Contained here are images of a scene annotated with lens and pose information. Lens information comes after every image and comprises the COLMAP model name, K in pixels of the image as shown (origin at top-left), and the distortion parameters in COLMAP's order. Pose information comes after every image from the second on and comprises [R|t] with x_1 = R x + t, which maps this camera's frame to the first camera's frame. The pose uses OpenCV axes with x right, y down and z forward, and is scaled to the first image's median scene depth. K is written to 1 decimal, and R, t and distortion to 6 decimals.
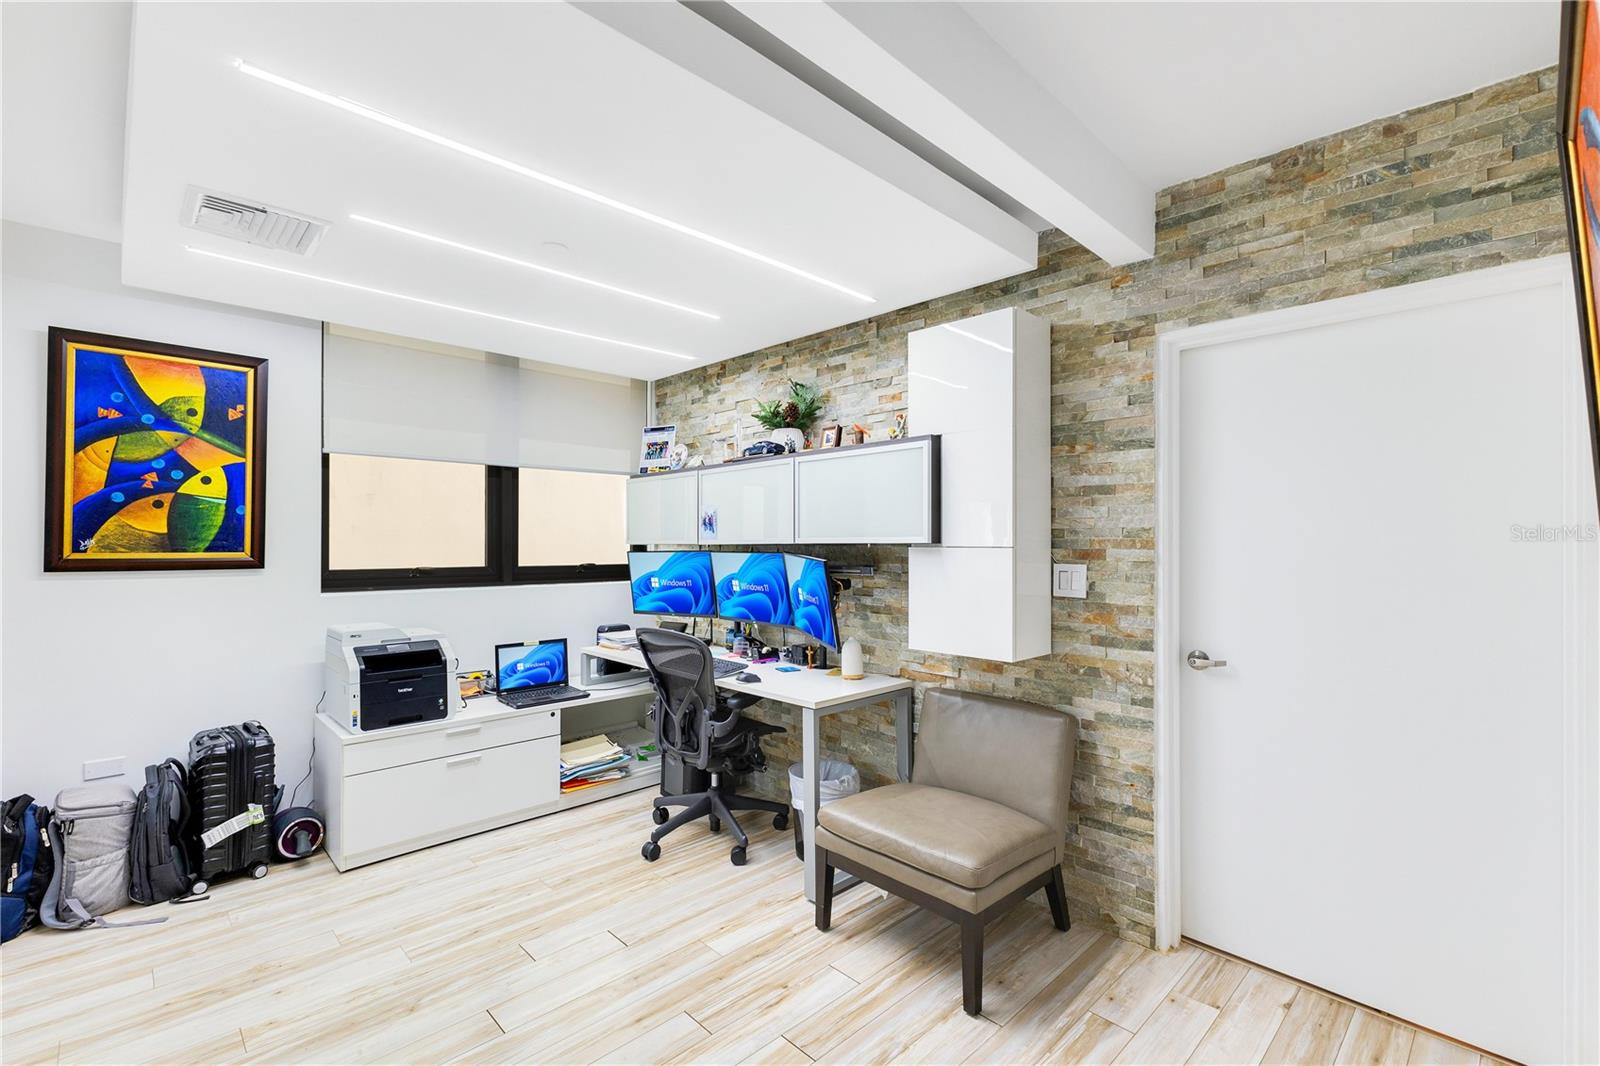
lens RADIAL K [[709.7, 0, 796.4], [0, 709.7, 541.7], [0, 0, 1]] dist [0.006805, -0.000109]
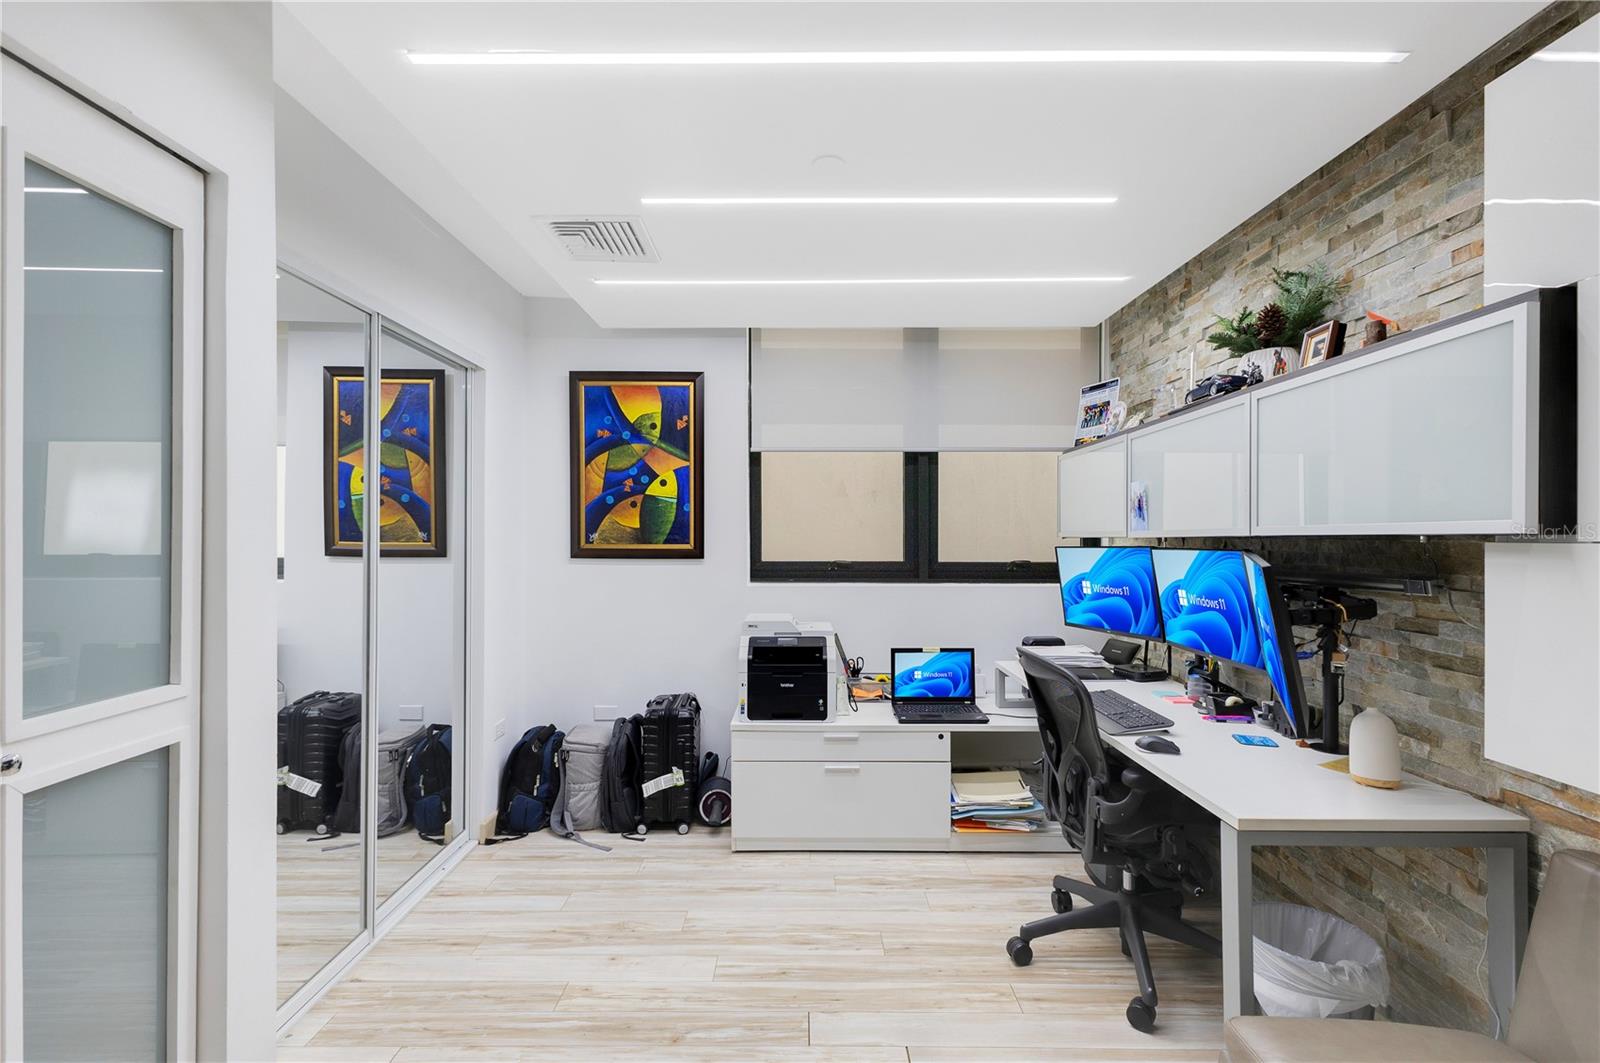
lens RADIAL K [[709.7, 0, 796.4], [0, 709.7, 540.2], [0, 0, 1]] dist [0.006805, -0.000109]
pose [[0.715904, 0.002440, -0.698194, 0.140430], [0.001581, 0.999986, 0.005116, 0.002848], [0.698197, -0.004766, 0.715890, 0.296068]]
